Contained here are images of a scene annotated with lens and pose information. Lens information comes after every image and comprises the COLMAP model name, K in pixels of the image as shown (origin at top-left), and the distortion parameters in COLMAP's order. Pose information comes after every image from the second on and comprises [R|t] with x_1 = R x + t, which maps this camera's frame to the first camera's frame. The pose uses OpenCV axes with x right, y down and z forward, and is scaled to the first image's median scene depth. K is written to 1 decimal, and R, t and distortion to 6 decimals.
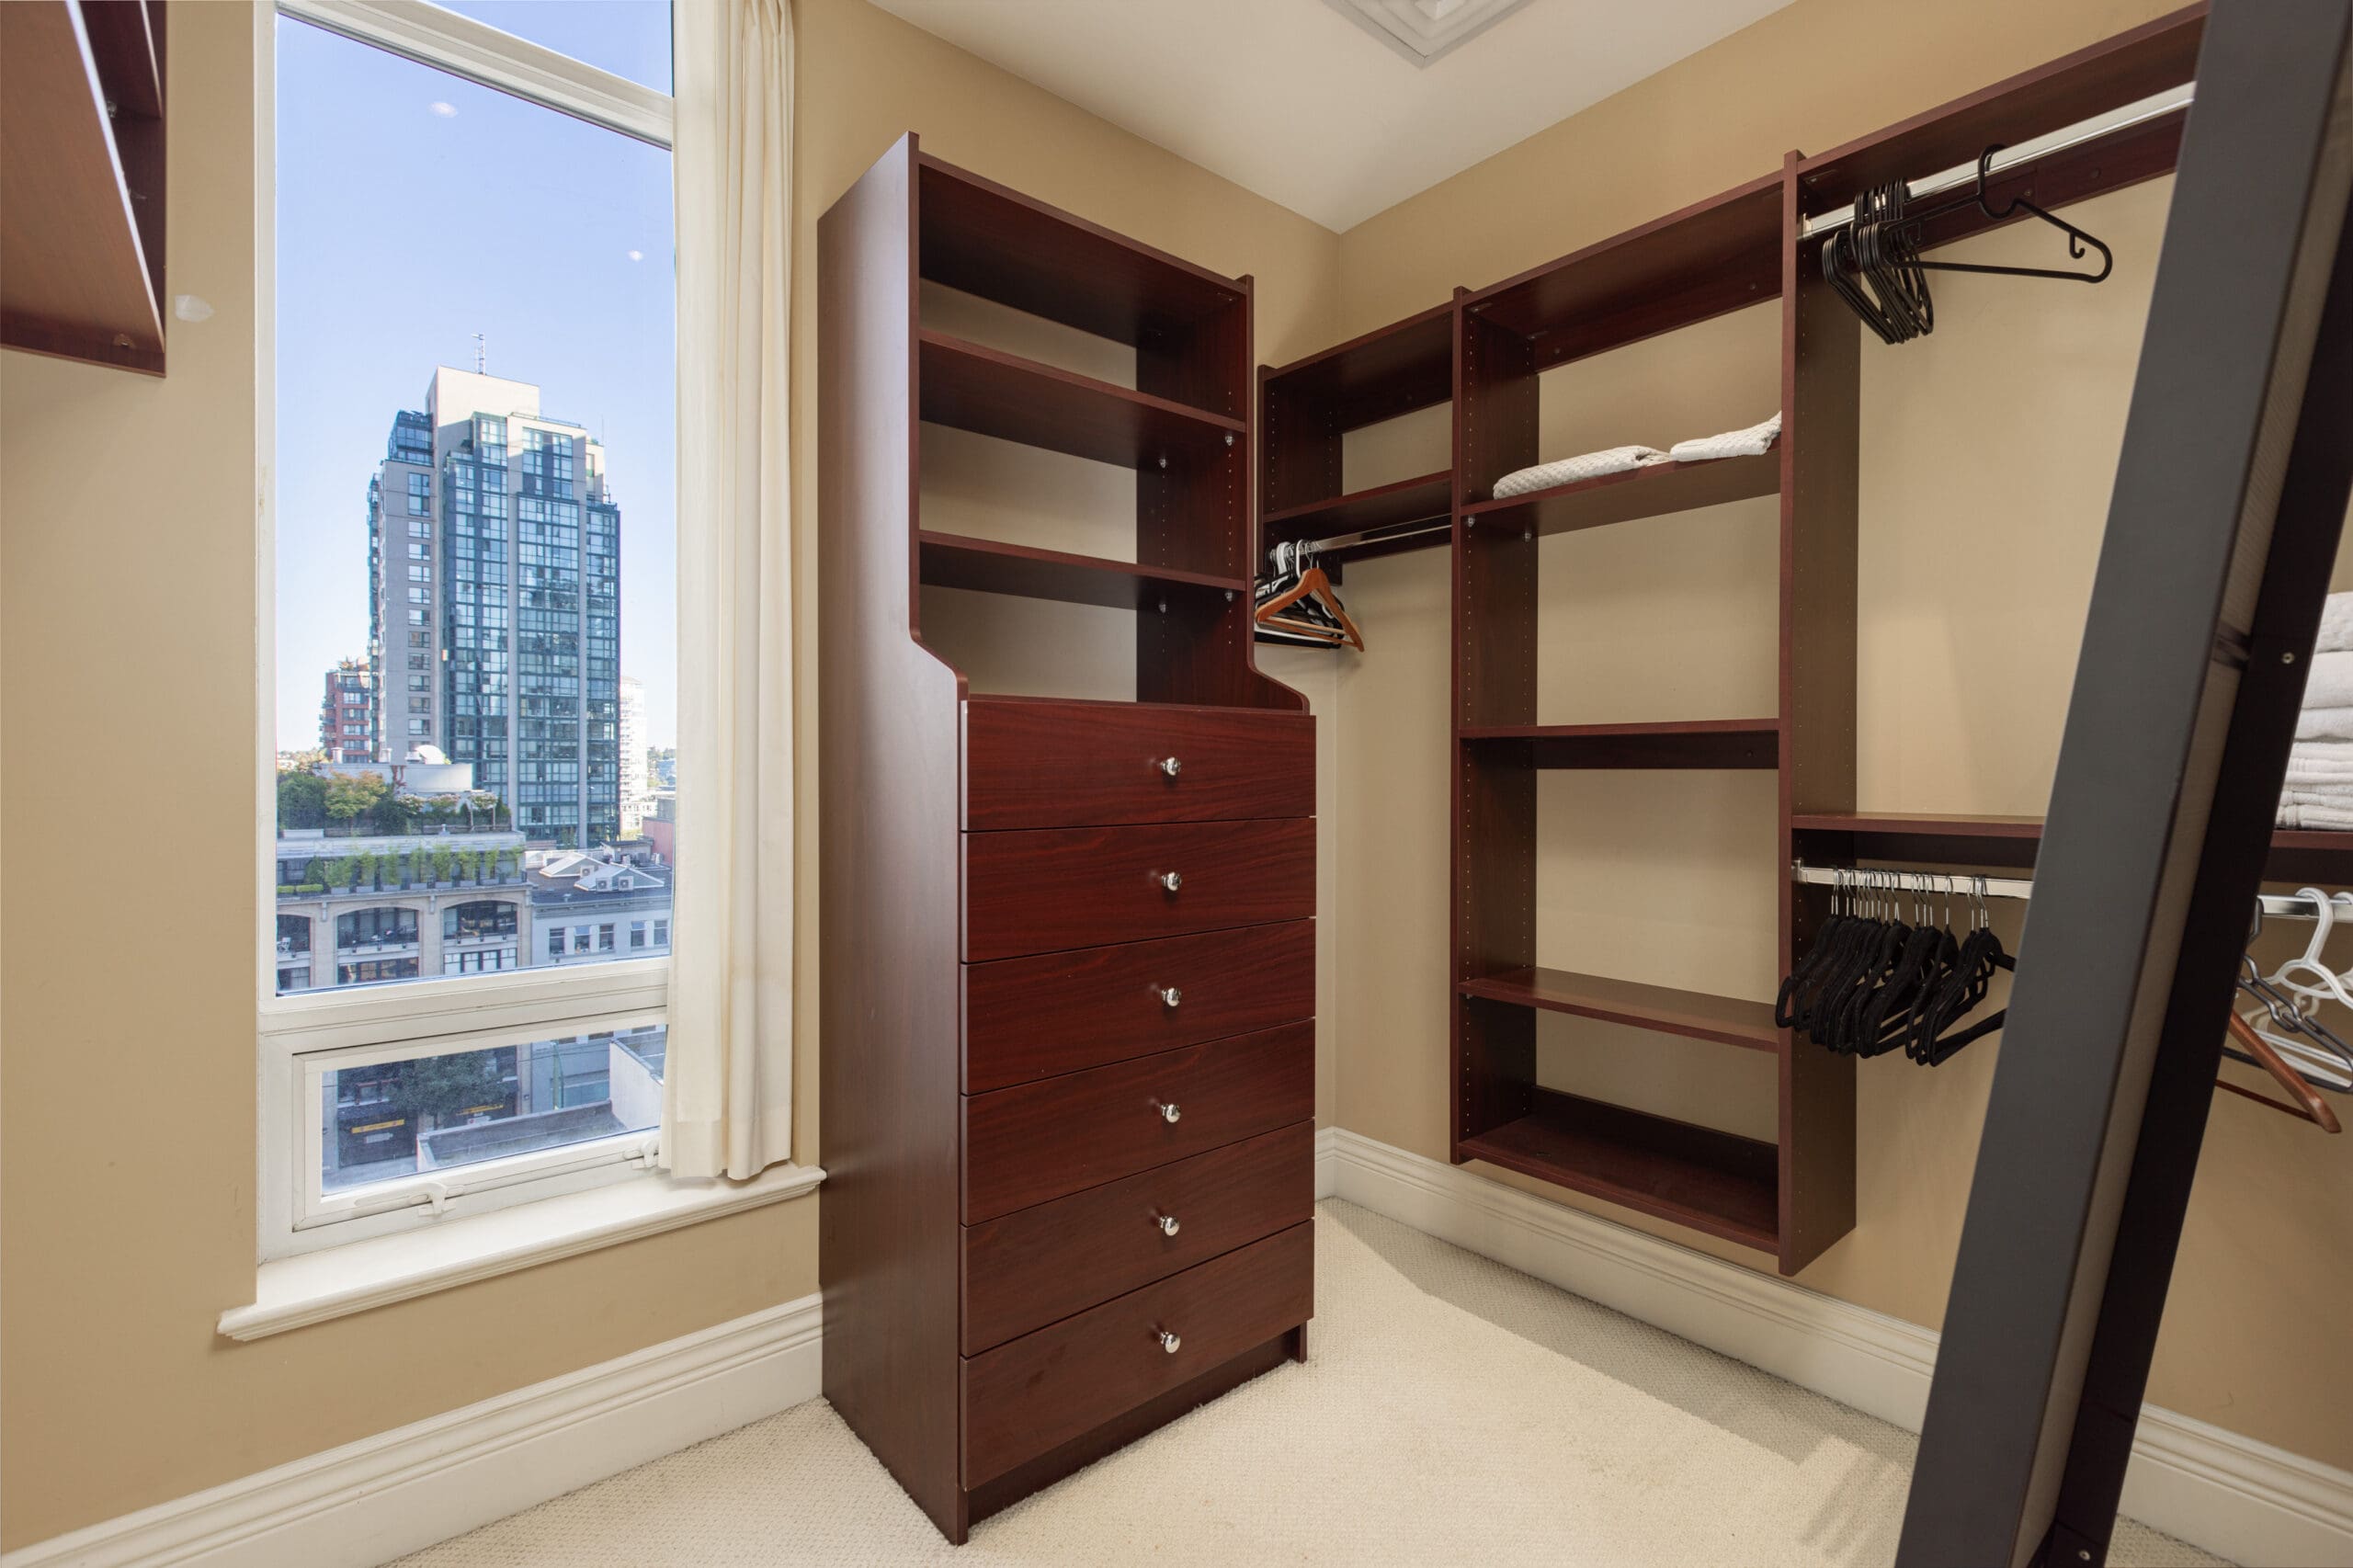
lens RADIAL K [[1062.5, 0, 1176.5], [0, 1062.5, 784.0], [0, 0, 1]] dist [-0.001378, -0.000113]
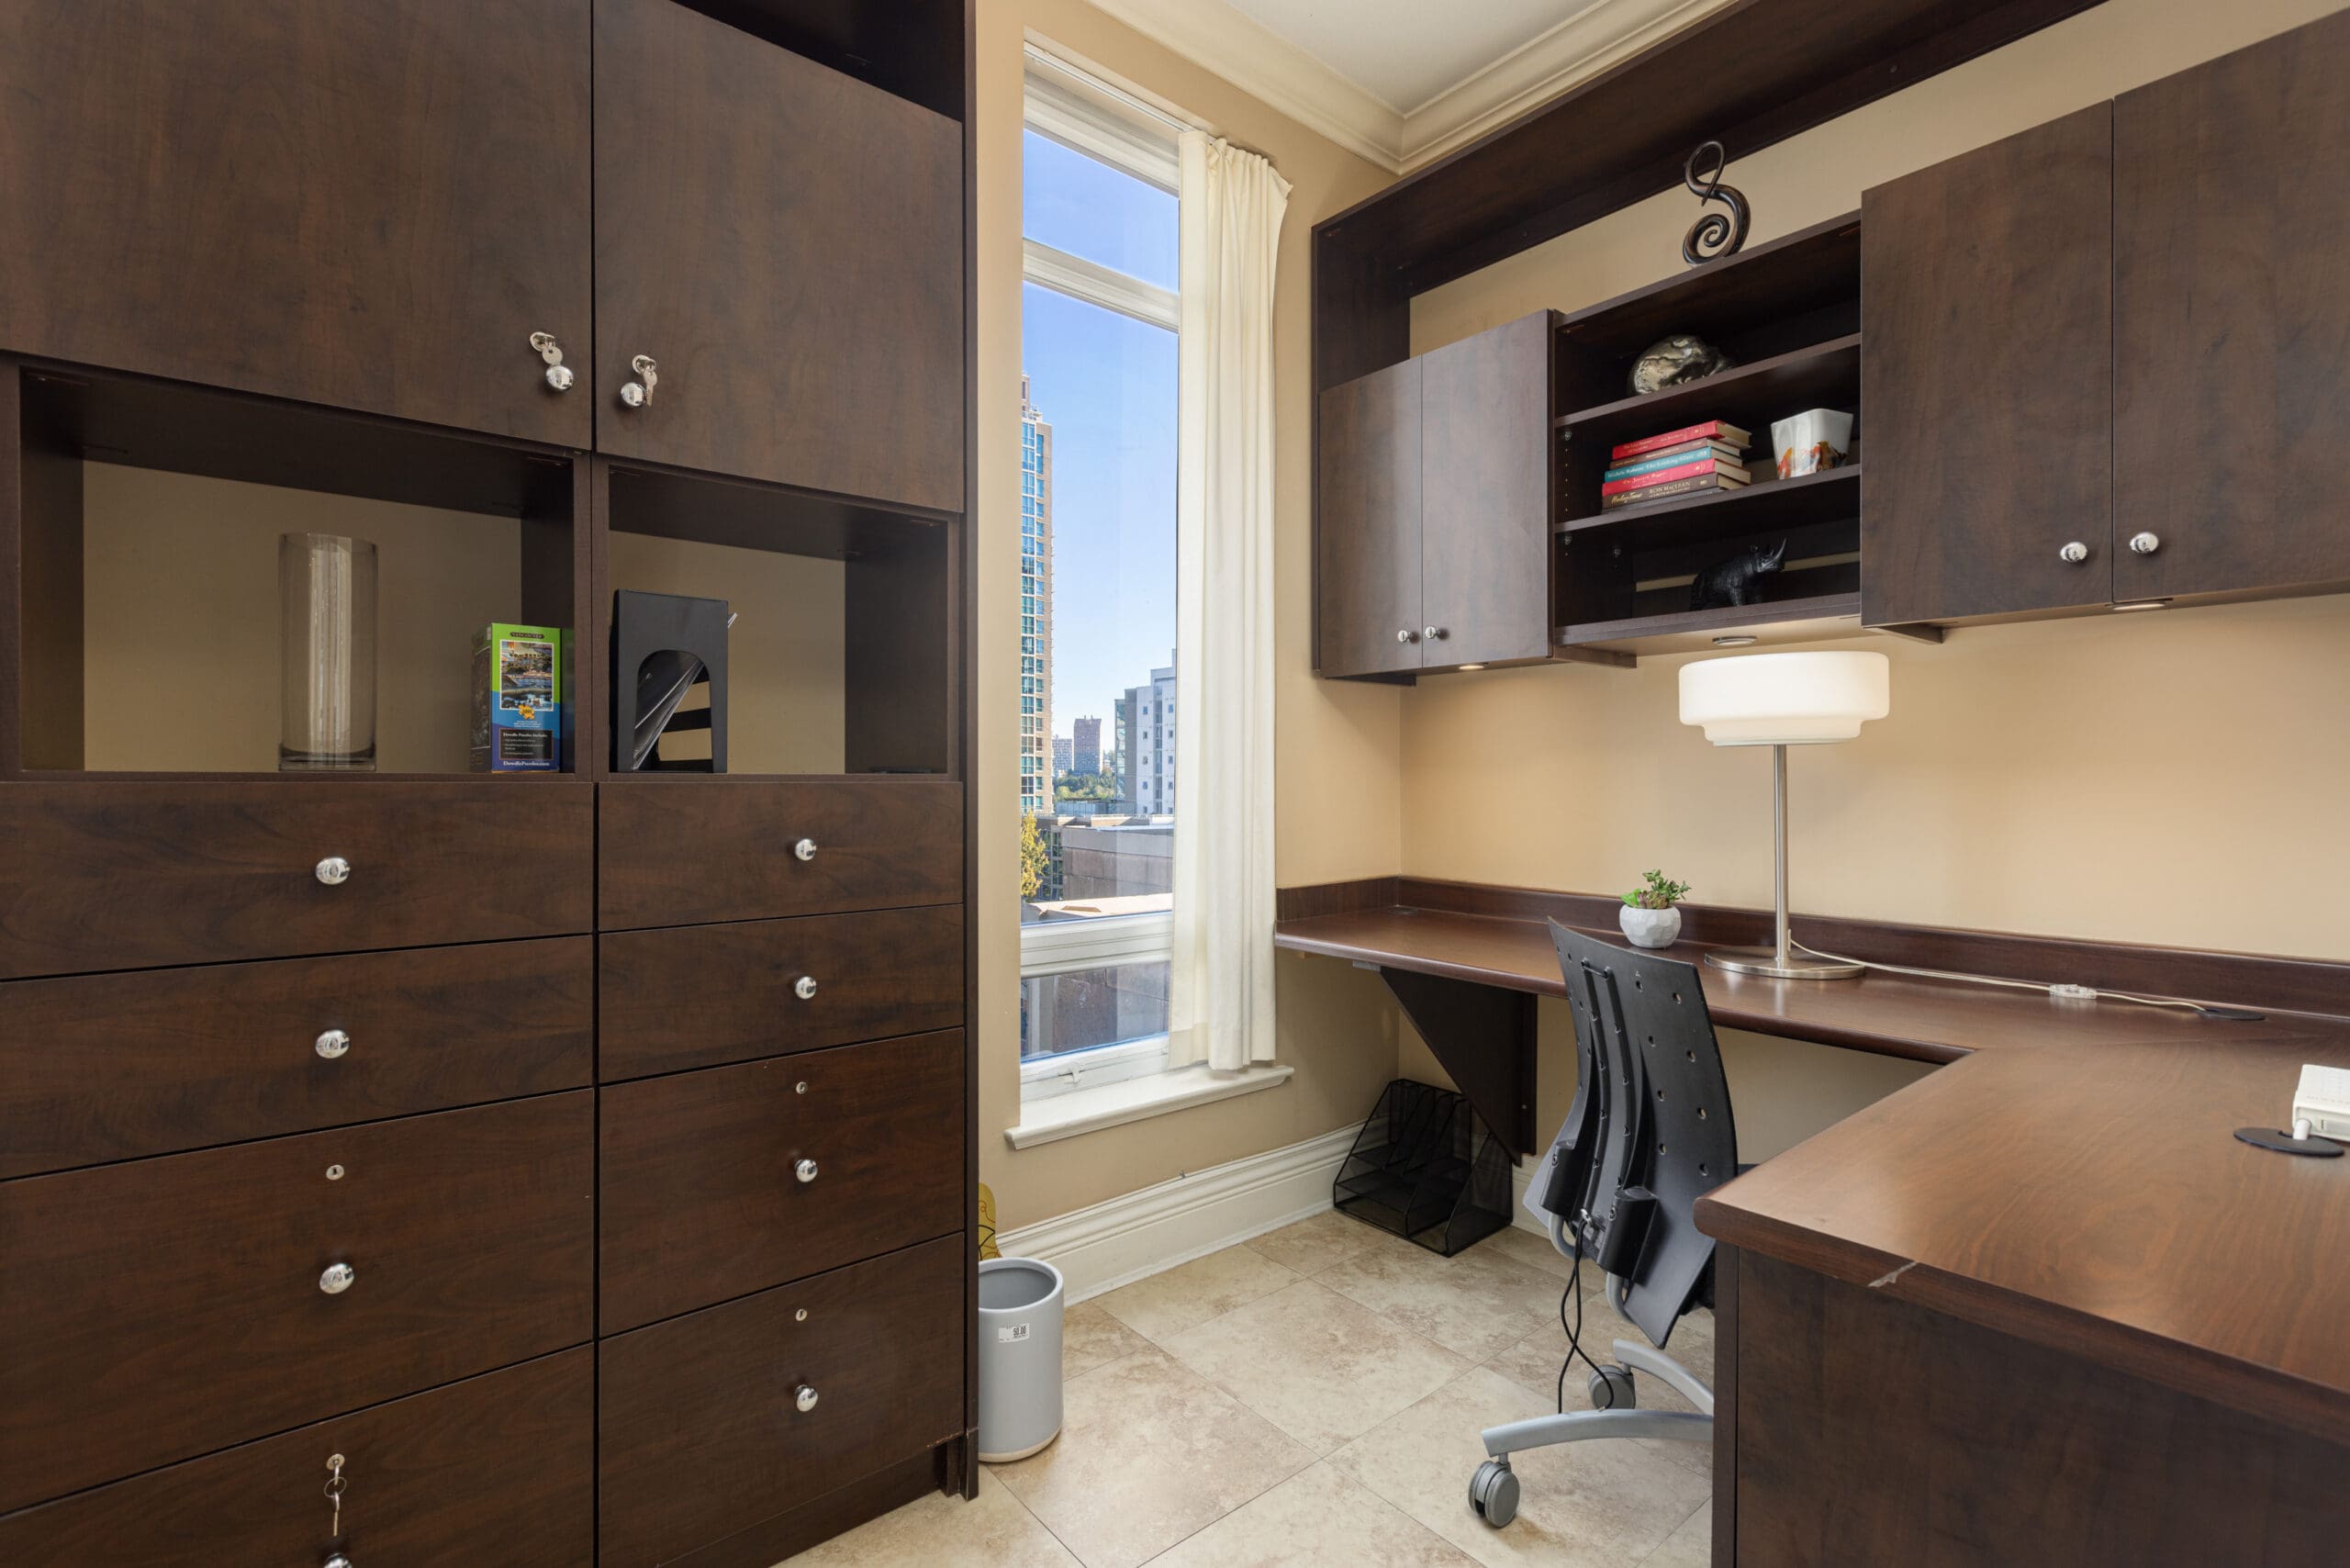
lens RADIAL K [[1061.2, 0, 1175.0], [0, 1061.2, 784.0], [0, 0, 1]] dist [-0.001378, -0.000113]
pose [[0.999698, -0.000091, -0.024575, -0.460676], [0.000028, 0.999997, -0.002566, -0.000762], [0.024576, 0.002565, 0.999695, -0.399420]]
